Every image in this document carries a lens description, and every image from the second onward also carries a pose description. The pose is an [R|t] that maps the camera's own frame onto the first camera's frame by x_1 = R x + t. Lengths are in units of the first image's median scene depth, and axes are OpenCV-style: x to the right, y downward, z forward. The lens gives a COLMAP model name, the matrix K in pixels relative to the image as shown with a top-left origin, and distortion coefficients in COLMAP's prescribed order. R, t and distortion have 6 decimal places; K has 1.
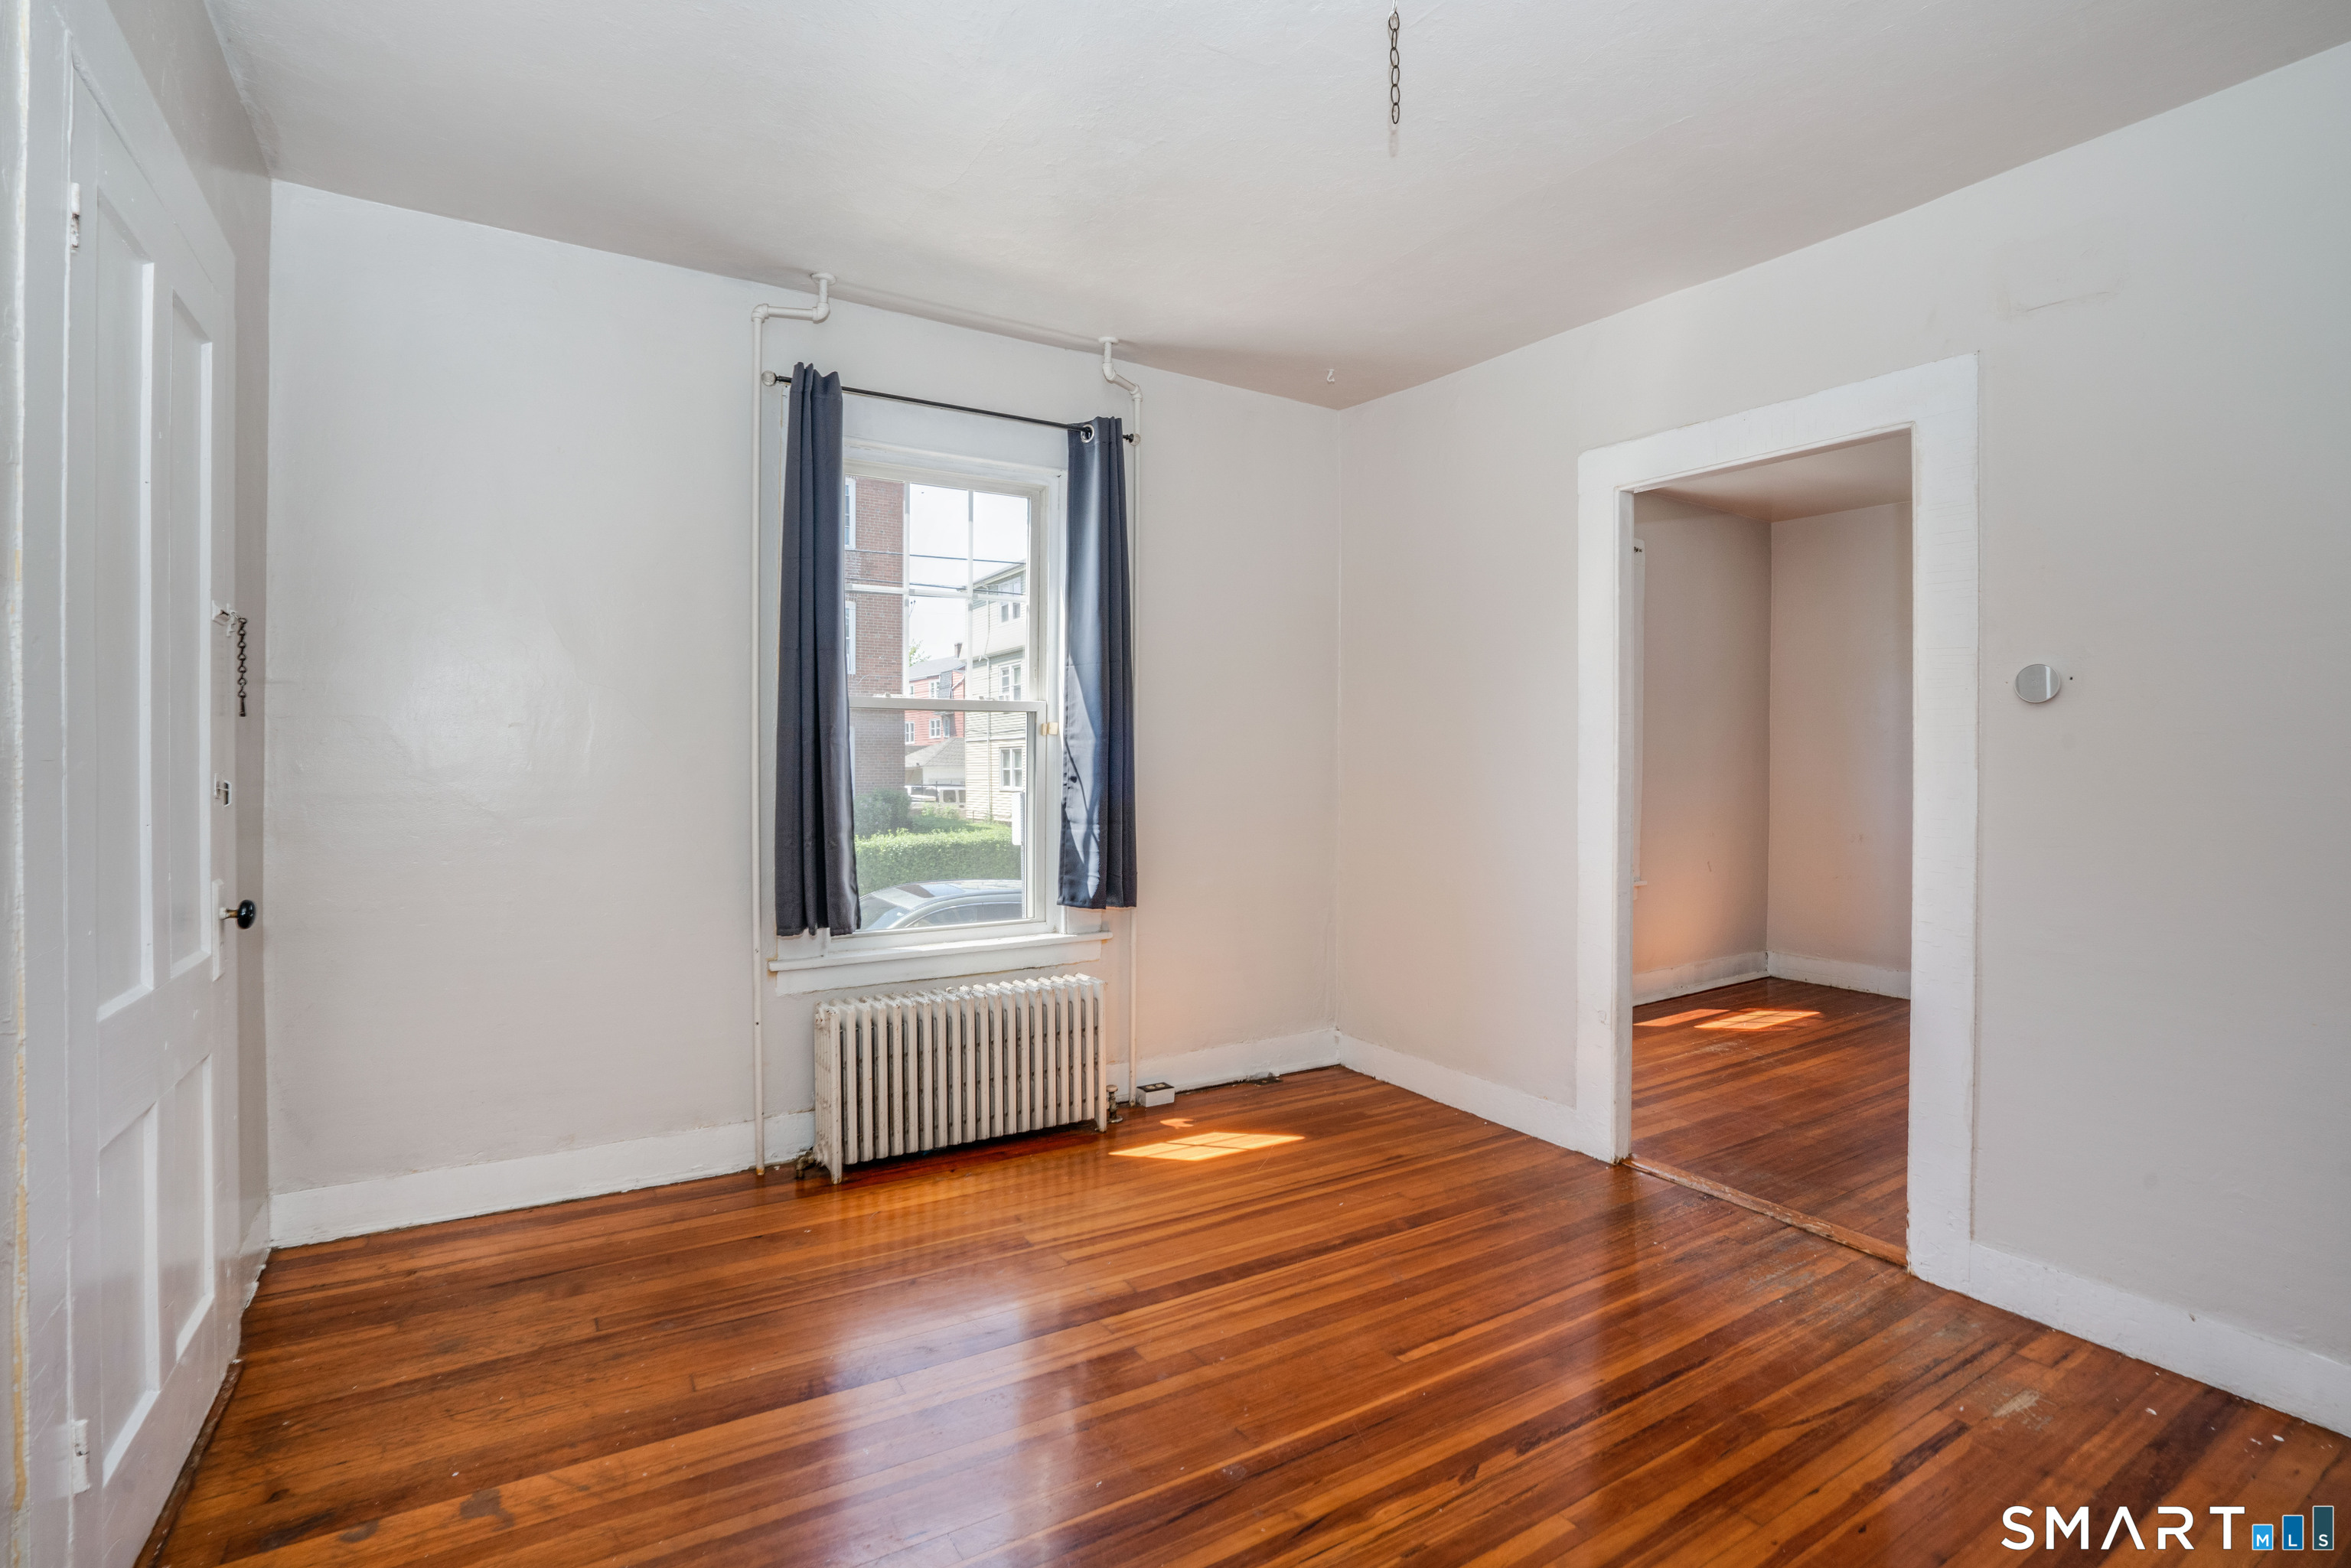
lens RADIAL K [[1084.9, 0, 1147.3], [0, 1084.9, 770.4], [0, 0, 1]] dist [-0.034965, 0.003839]
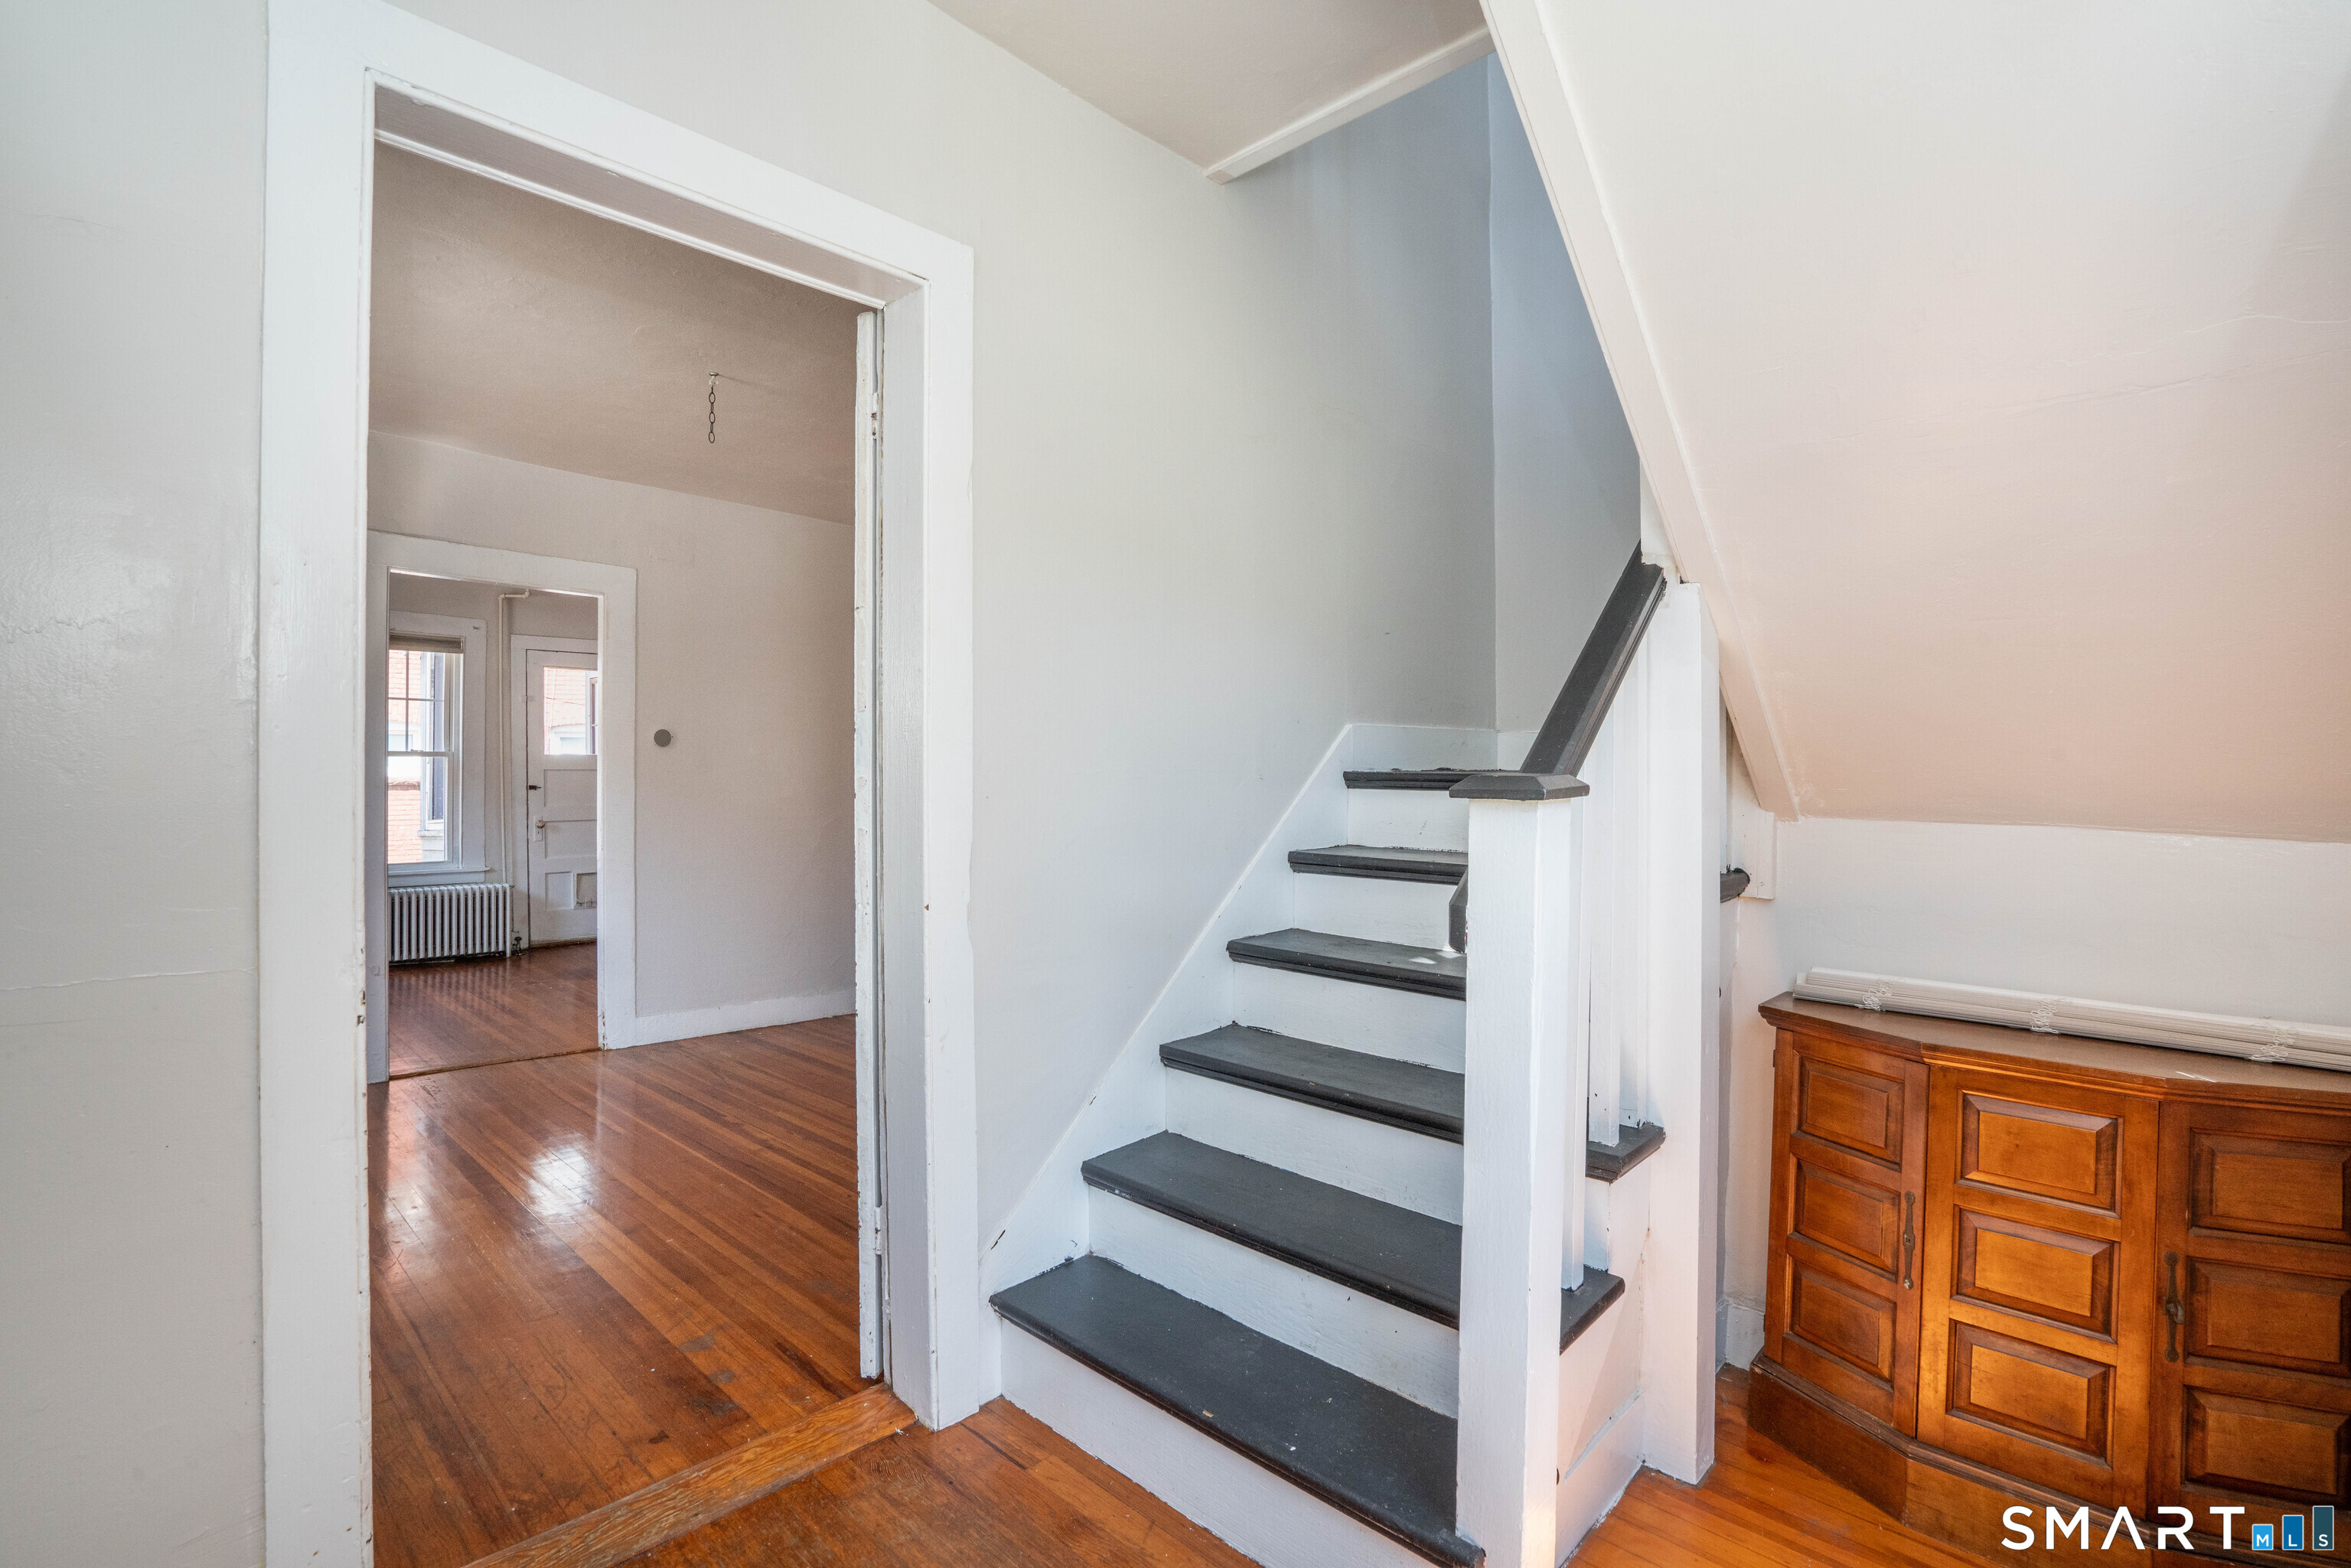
lens RADIAL K [[1074.7, 0, 1175.7], [0, 1074.7, 785.6], [0, 0, 1]] dist [-0.038895, 0.003836]
pose [[-0.251783, -0.003940, 0.967776, -1.184809], [0.005501, 0.999970, 0.005503, 0.004712], [-0.967768, 0.006709, -0.251754, 0.441976]]
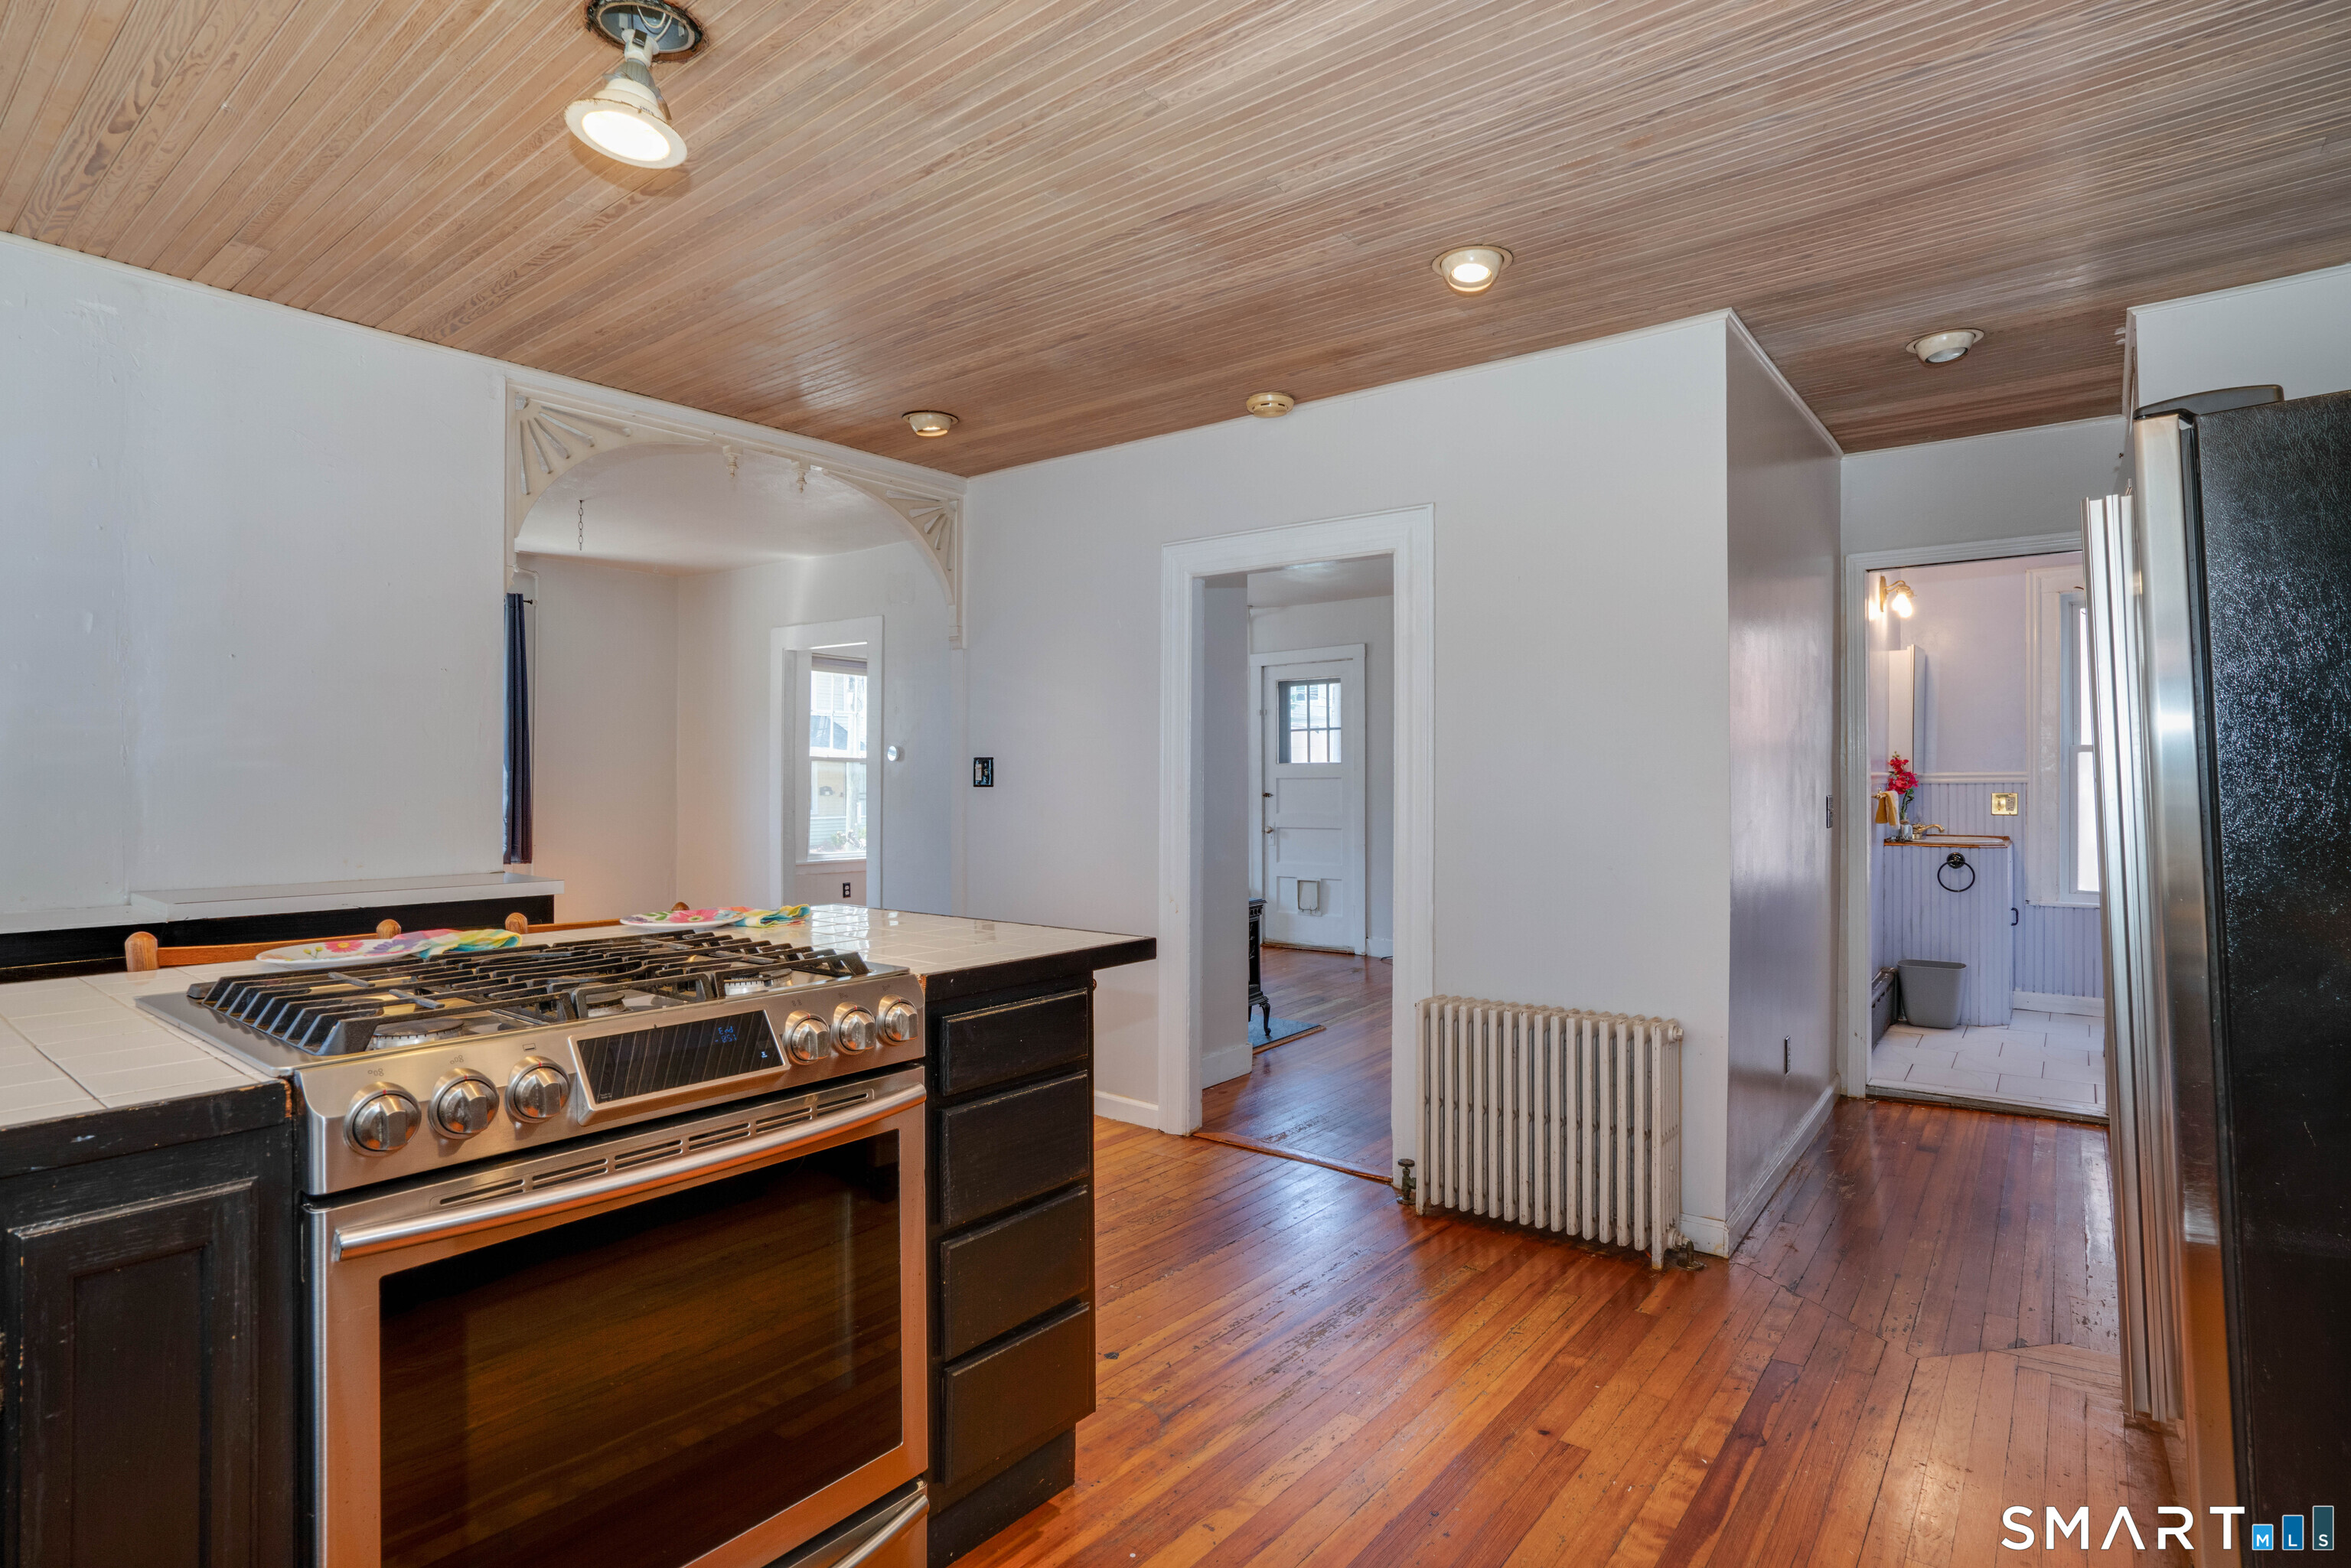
lens RADIAL K [[1180.7, 0, 1168.1], [0, 1180.7, 772.0], [0, 0, 1]] dist [-0.032121, -0.000318]
pose [[0.940017, 0.003482, 0.341111, 0.413316], [0.002299, 0.999861, -0.016541, 0.007025], [-0.341121, 0.016333, 0.939877, -1.495239]]
